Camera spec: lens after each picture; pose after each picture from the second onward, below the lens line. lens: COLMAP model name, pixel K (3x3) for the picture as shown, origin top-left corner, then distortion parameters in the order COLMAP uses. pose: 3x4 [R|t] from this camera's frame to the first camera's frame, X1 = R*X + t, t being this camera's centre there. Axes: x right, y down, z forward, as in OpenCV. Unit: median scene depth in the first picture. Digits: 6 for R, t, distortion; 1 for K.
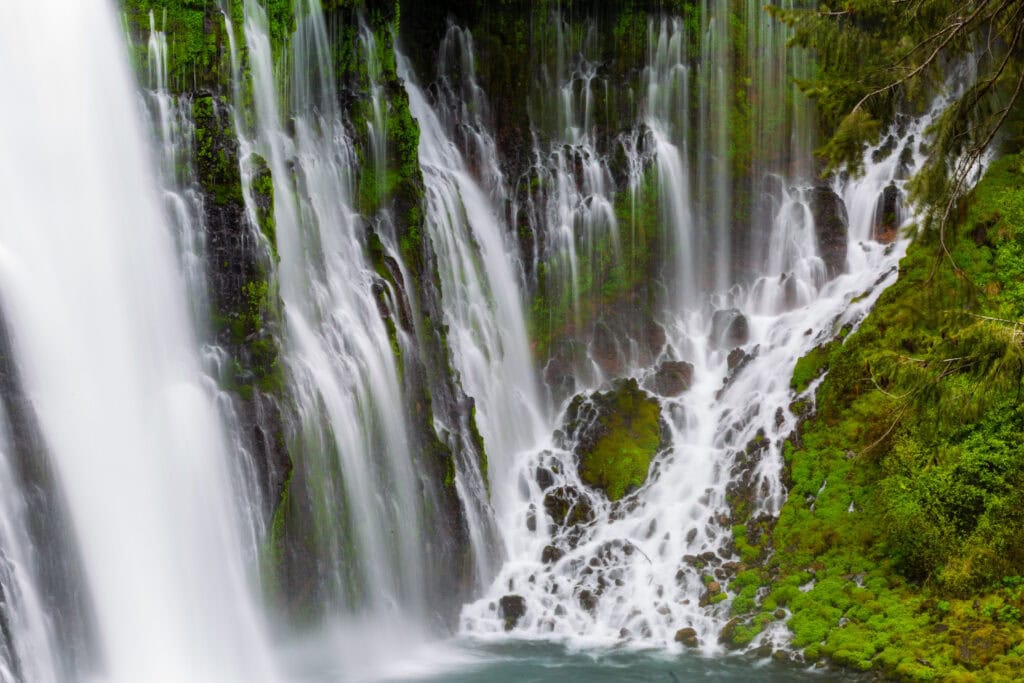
lens RADIAL K [[2961.7, 0, 512.0], [0, 2961.7, 341.5], [0, 0, 1]] dist [-0.035494, -0.554712]
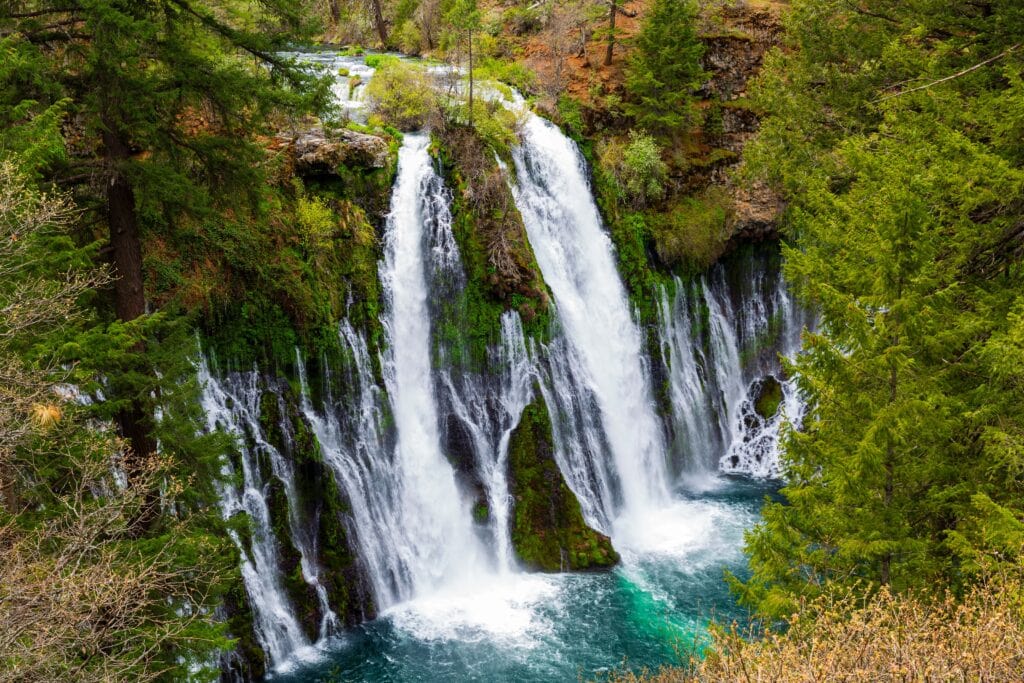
lens RADIAL K [[1238.0, 0, 512.0], [0, 1238.0, 341.5], [0, 0, 1]] dist [0.010353, -0.000528]
pose [[0.990919, 0.023467, -0.132393, -0.064626], [0.000648, 0.983806, 0.179233, -0.278888], [0.134456, -0.177692, 0.974858, -0.344510]]
